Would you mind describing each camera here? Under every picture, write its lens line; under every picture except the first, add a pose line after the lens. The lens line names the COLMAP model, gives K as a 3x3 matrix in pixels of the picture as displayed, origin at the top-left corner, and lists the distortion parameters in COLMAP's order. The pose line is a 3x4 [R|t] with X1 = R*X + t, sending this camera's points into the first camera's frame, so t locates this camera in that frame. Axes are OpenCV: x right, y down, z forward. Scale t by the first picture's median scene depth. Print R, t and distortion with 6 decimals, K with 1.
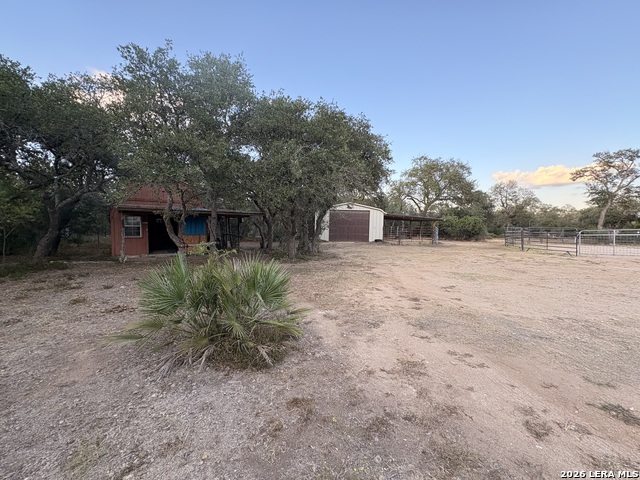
lens RADIAL K [[254.9, 0, 321.1], [0, 254.9, 239.0], [0, 0, 1]] dist [-0.000765, 0.001236]
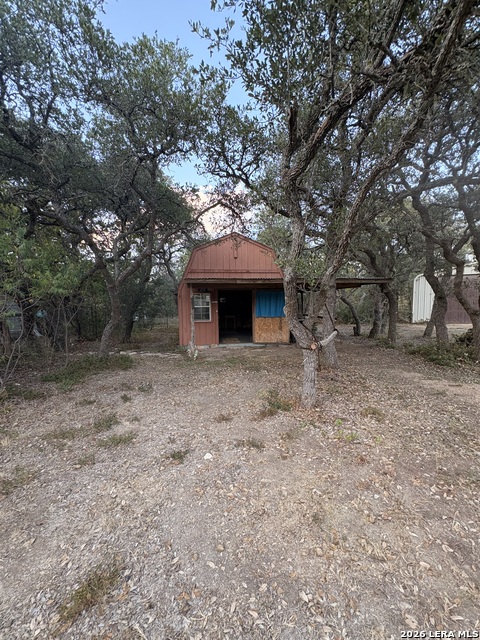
lens RADIAL K [[254.9, 0, 241.3], [0, 254.9, 318.4], [0, 0, 1]] dist [-0.000765, 0.001236]
pose [[0.904808, -0.006298, -0.425774, -0.448729], [0.006845, 0.999977, -0.000245, -0.021451], [0.425766, -0.002693, 0.904830, 0.529645]]
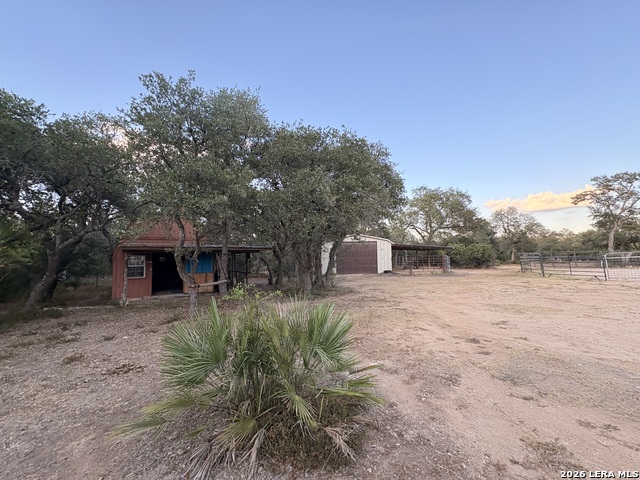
lens RADIAL K [[254.9, 0, 321.2], [0, 254.9, 239.4], [0, 0, 1]] dist [-0.000765, 0.001236]
pose [[0.999312, -0.036384, 0.007199, -0.086922], [0.037004, 0.991225, -0.126901, -0.005066], [-0.002519, 0.127080, 0.991889, 0.077838]]
